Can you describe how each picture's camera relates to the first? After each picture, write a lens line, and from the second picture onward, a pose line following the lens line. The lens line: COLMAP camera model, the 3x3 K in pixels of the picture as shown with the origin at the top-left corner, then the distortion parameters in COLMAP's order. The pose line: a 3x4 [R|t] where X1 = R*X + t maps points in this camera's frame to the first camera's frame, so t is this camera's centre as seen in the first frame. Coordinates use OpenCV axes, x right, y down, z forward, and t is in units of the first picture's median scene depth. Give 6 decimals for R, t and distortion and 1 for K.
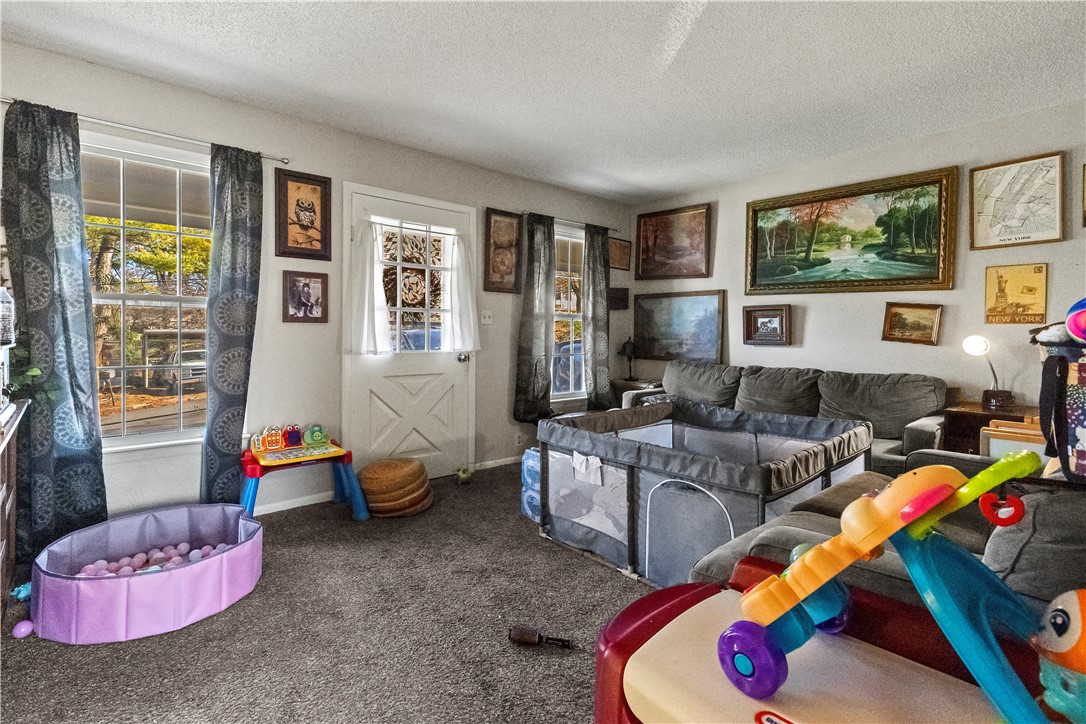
lens RADIAL K [[505.2, 0, 536.7], [0, 505.2, 335.0], [0, 0, 1]] dist [0.010834, 0.000166]
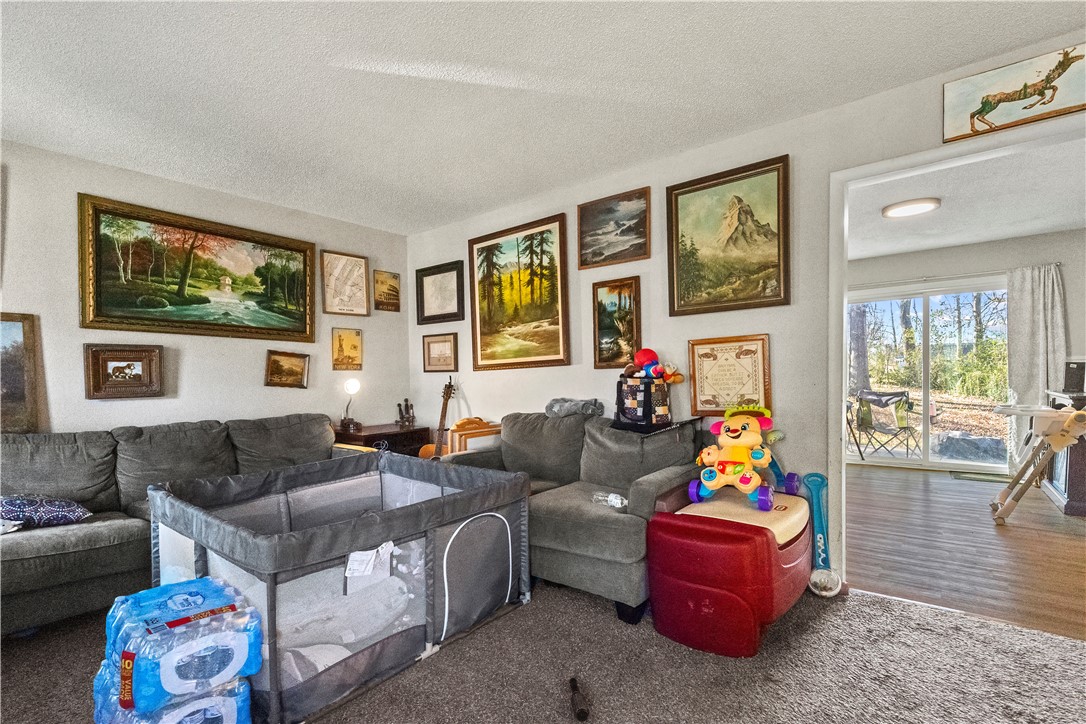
lens RADIAL K [[505.2, 0, 548.8], [0, 505.2, 384.9], [0, 0, 1]] dist [0.010834, 0.000166]
pose [[-0.174340, -0.024755, 0.984374, -0.450257], [0.020202, 0.999384, 0.028710, -0.009697], [-0.984478, 0.024891, -0.173733, 0.592070]]
